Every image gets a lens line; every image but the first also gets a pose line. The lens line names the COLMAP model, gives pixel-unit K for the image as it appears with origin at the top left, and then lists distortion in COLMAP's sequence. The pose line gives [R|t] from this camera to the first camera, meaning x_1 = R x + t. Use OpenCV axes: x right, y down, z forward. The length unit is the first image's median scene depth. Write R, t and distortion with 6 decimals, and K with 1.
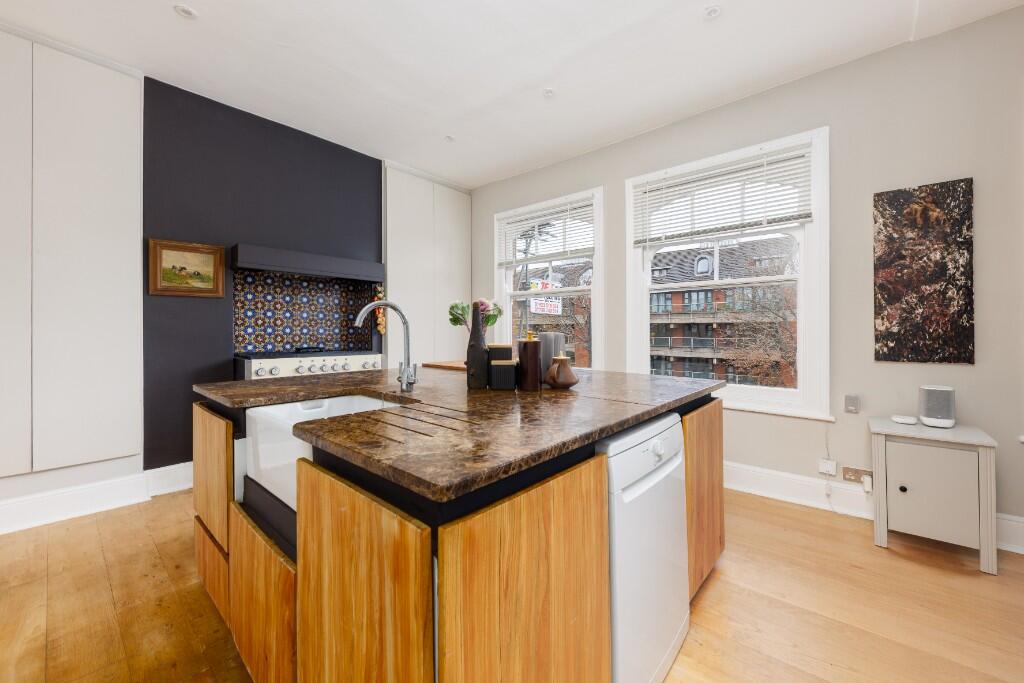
lens RADIAL K [[410.2, 0, 510.7], [0, 410.2, 330.3], [0, 0, 1]] dist [0.000950, -0.000144]
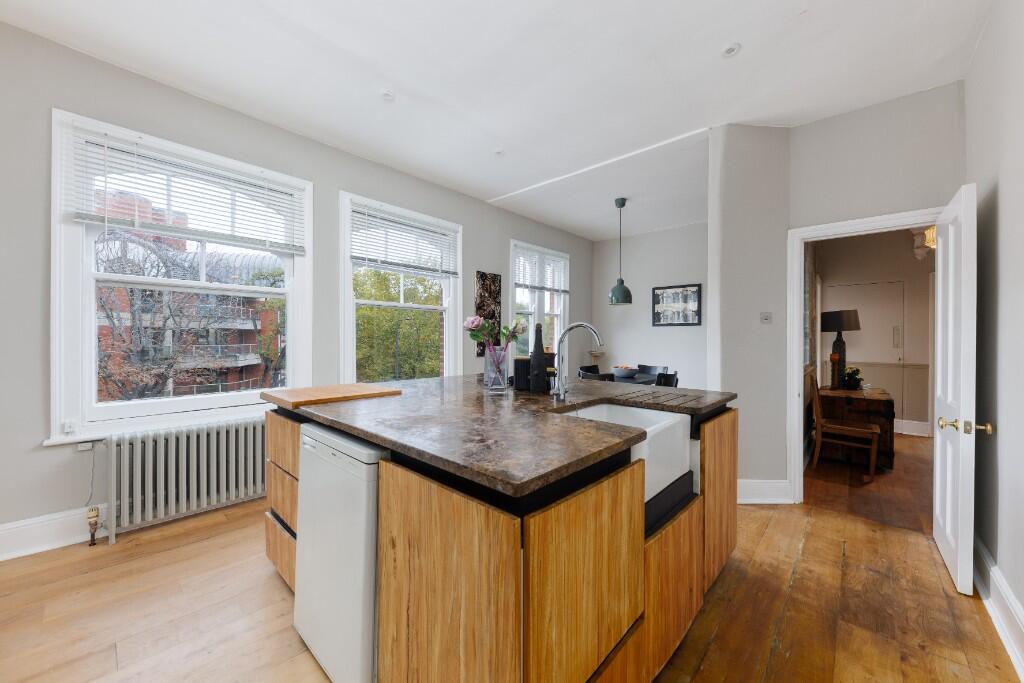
lens RADIAL K [[378.1, 0, 511.1], [0, 378.1, 341.2], [0, 0, 1]] dist [0.000308, -0.000013]
pose [[0.014195, -0.003399, 0.999893, -0.833391], [0.001440, 0.999993, 0.003379, -0.004114], [-0.999898, 0.001391, 0.014200, 0.749790]]
